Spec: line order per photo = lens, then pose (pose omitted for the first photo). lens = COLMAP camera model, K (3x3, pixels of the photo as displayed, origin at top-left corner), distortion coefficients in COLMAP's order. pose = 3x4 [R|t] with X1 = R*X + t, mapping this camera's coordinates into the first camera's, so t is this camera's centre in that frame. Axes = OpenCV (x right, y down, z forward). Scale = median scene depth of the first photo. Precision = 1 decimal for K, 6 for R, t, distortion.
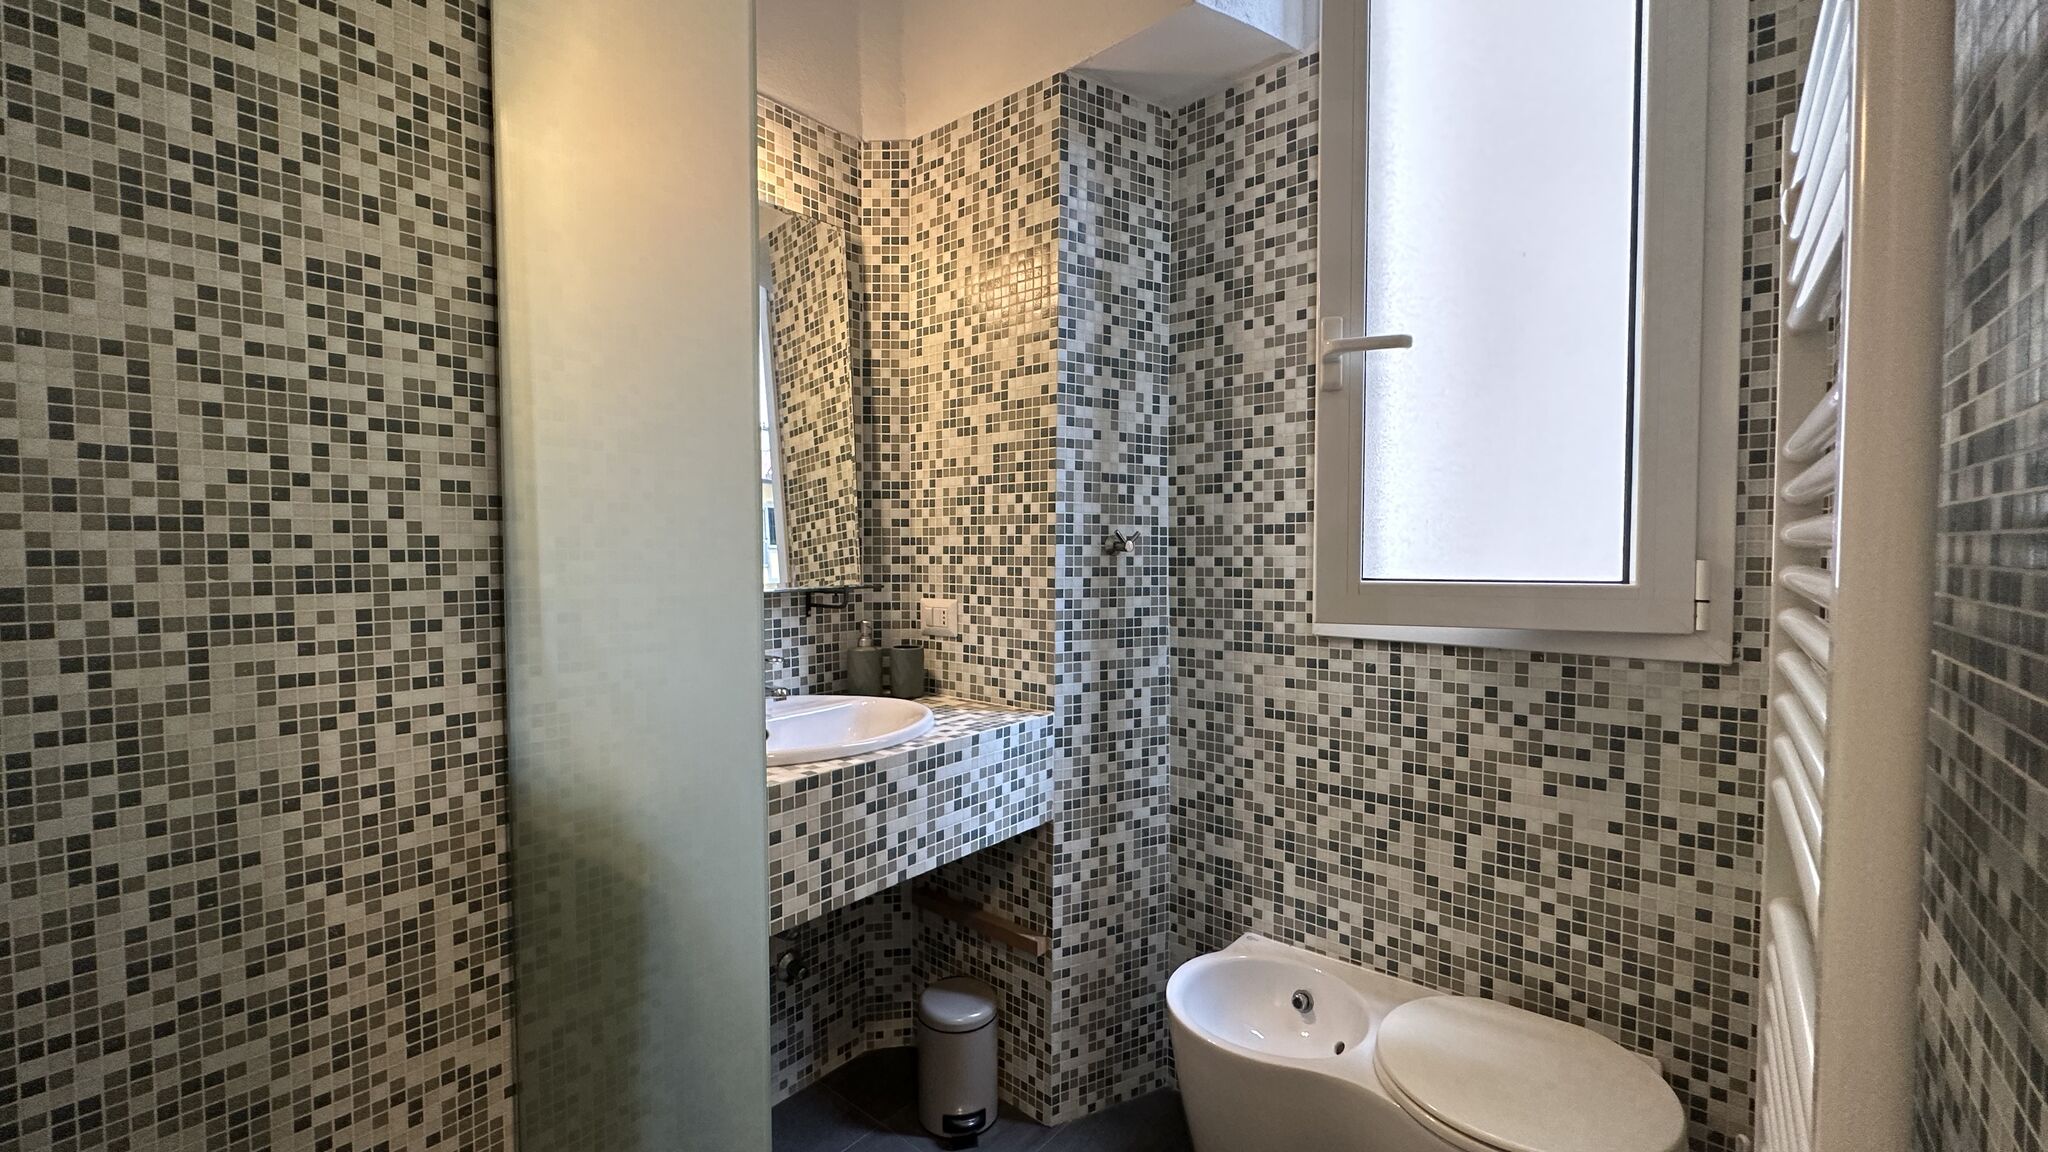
lens RADIAL K [[819.7, 0, 1023.3], [0, 819.7, 576.8], [0, 0, 1]] dist [-0.001114, 0.000070]
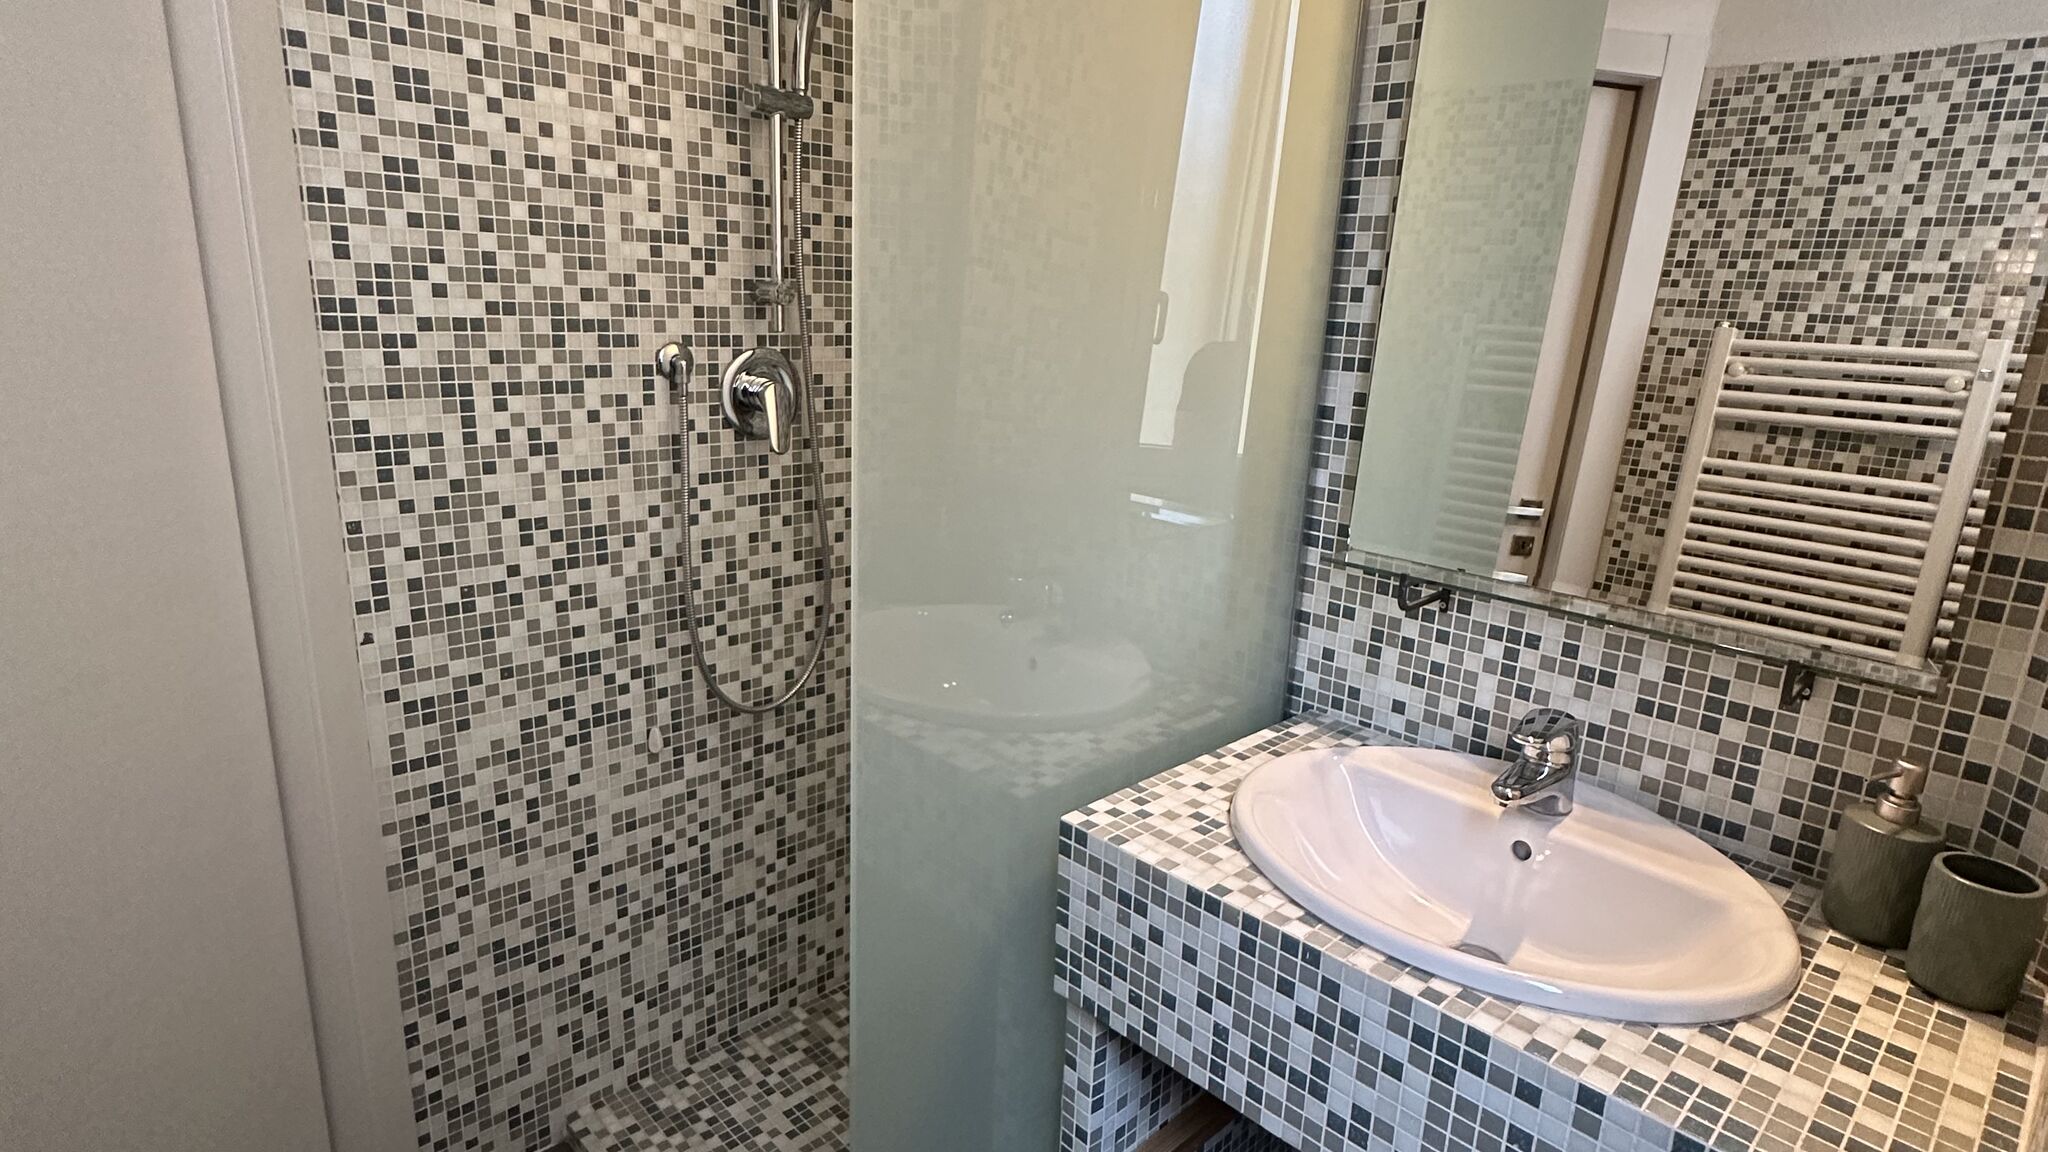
lens RADIAL K [[1091.4, 0, 1018.8], [0, 1091.4, 583.9], [0, 0, 1]] dist [-0.003136, 0.001057]
pose [[-0.100814, 0.262677, -0.959603, 0.456961], [-0.072308, 0.960031, 0.270391, -0.190189], [0.992274, 0.096646, -0.077791, 0.775679]]
